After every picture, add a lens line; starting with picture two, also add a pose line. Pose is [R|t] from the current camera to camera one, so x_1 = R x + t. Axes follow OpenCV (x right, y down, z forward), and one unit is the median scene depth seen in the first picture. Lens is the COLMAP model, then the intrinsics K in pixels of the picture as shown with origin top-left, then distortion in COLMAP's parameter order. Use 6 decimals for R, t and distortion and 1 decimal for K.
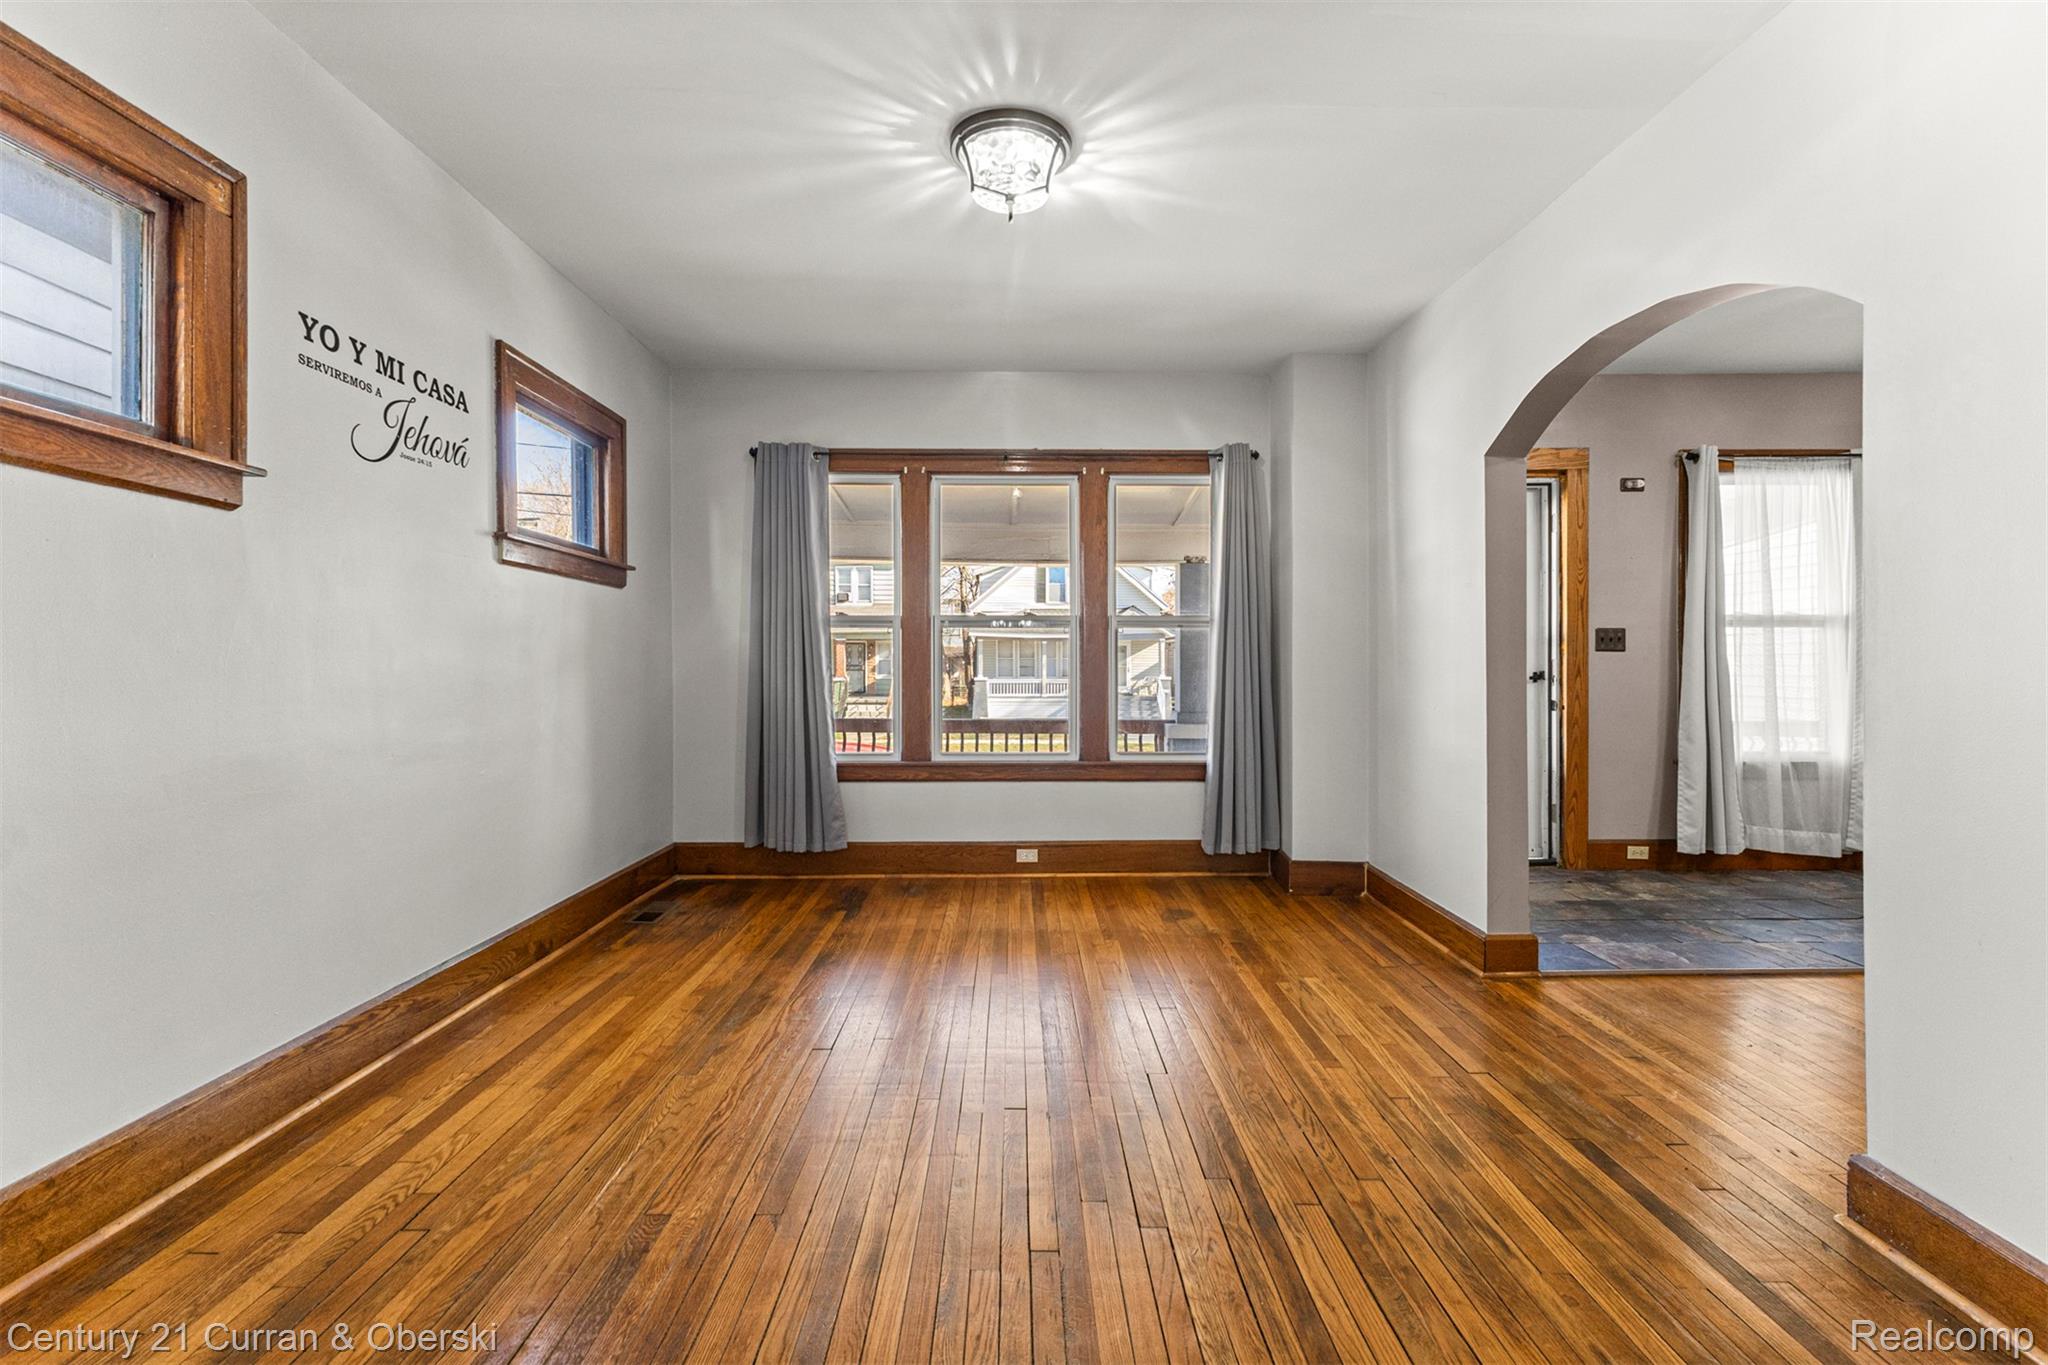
lens RADIAL K [[899.2, 0, 1034.2], [0, 899.2, 676.5], [0, 0, 1]] dist [0.010351, 0.000081]
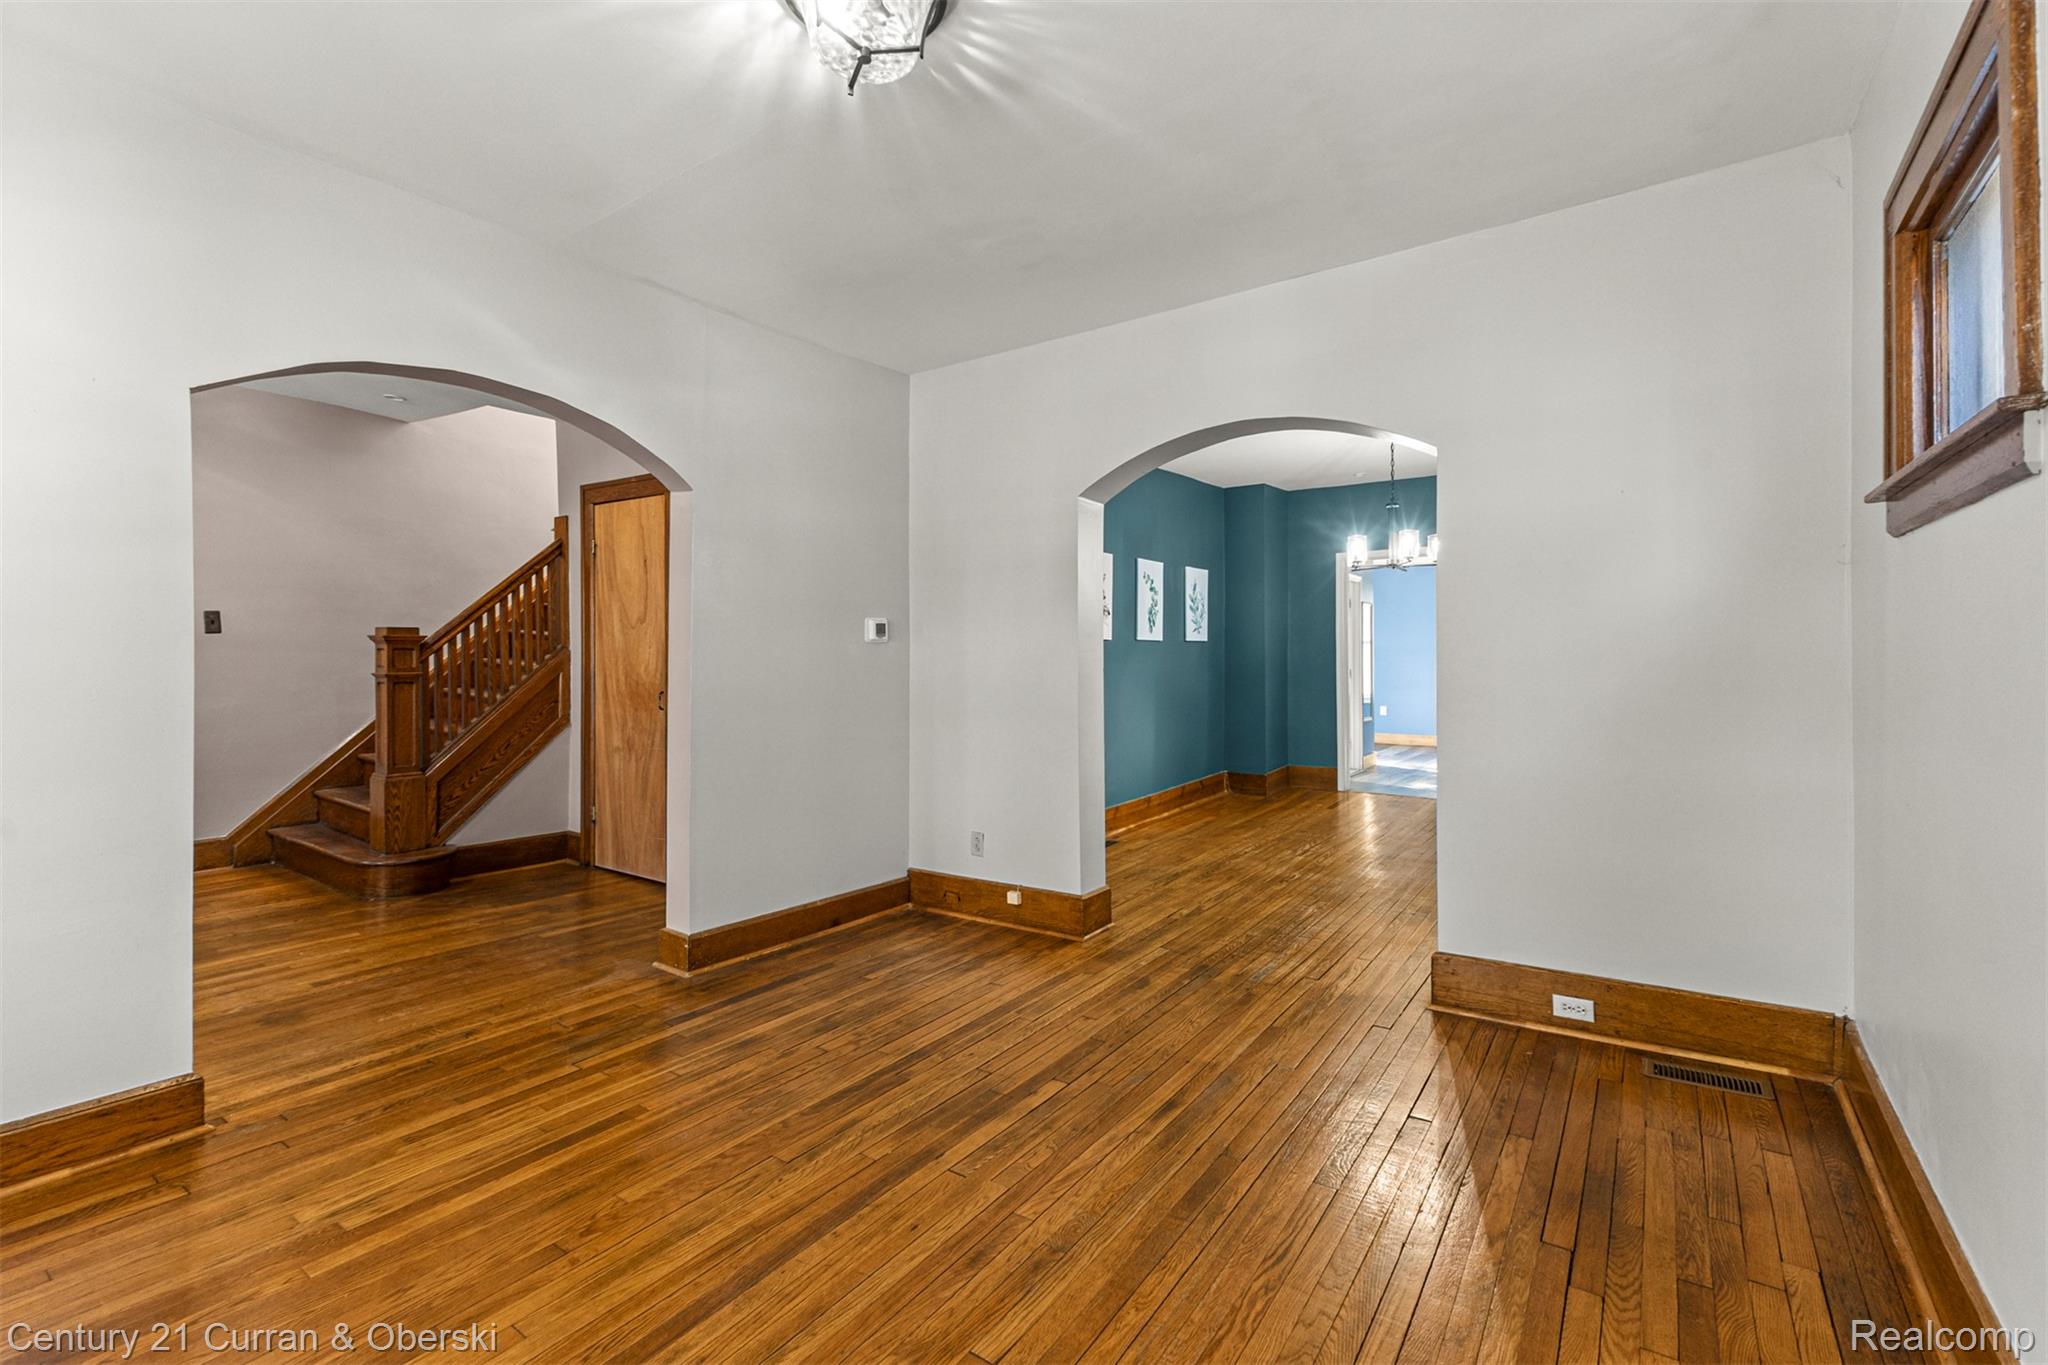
lens RADIAL K [[899.2, 0, 1025.1], [0, 899.2, 642.2], [0, 0, 1]] dist [0.010351, 0.000081]
pose [[-0.806826, 0.005468, 0.590764, -0.311648], [0.004655, 0.999985, -0.002898, -0.031256], [-0.590771, 0.000412, -0.806839, 0.846626]]
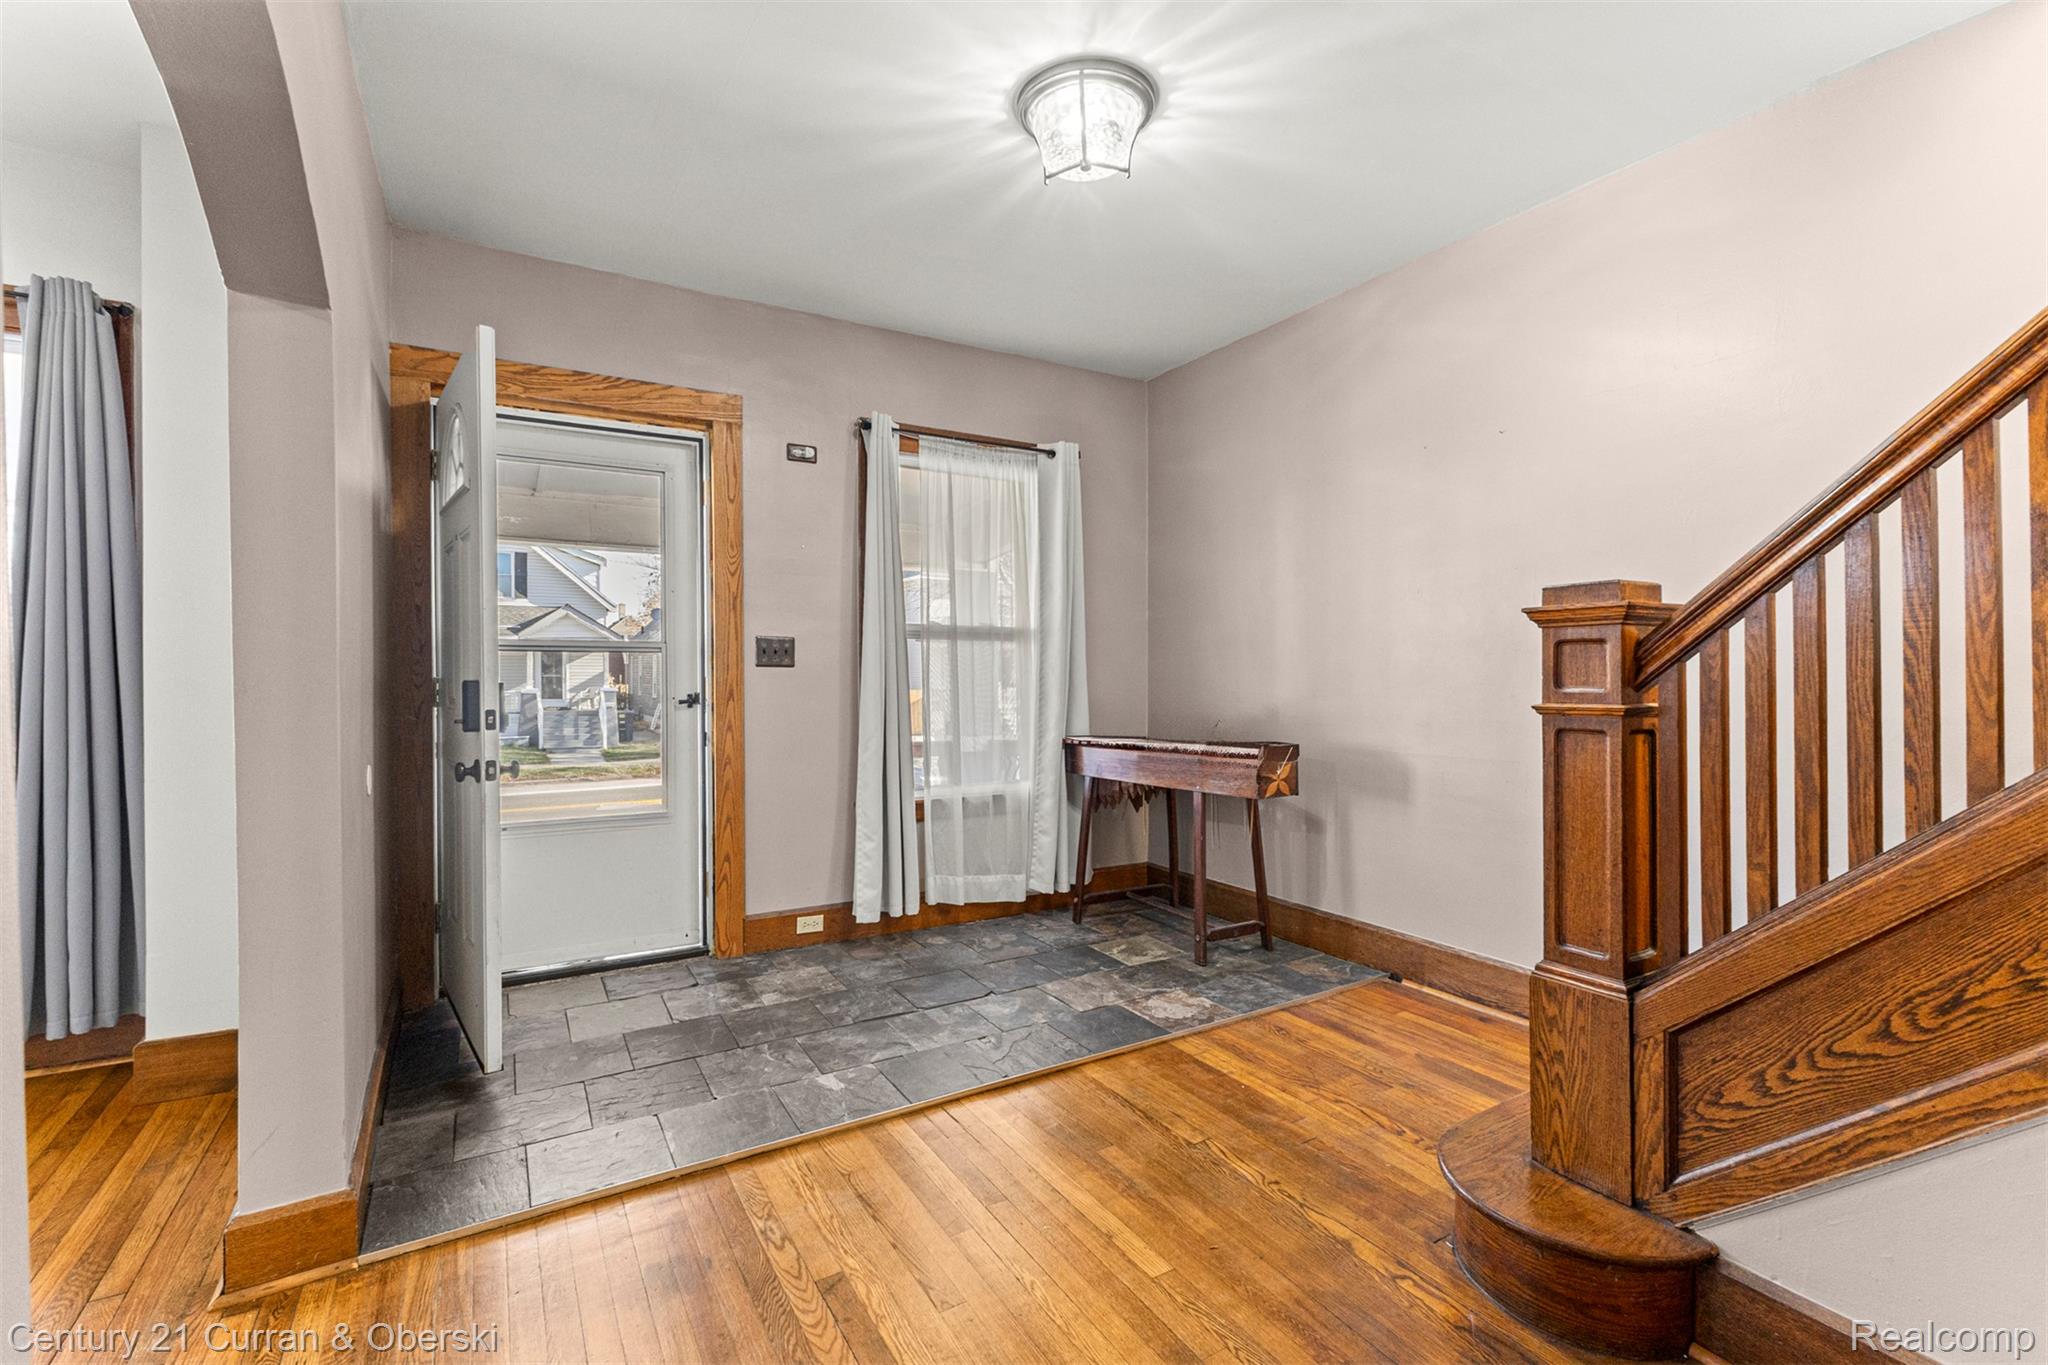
lens RADIAL K [[899.2, 0, 1030.5], [0, 899.2, 686.8], [0, 0, 1]] dist [0.010351, 0.000081]
pose [[0.867639, -0.003086, 0.497186, 0.451985], [0.002366, 0.999995, 0.002077, -0.012326], [-0.497190, -0.000626, 0.867642, 0.230967]]
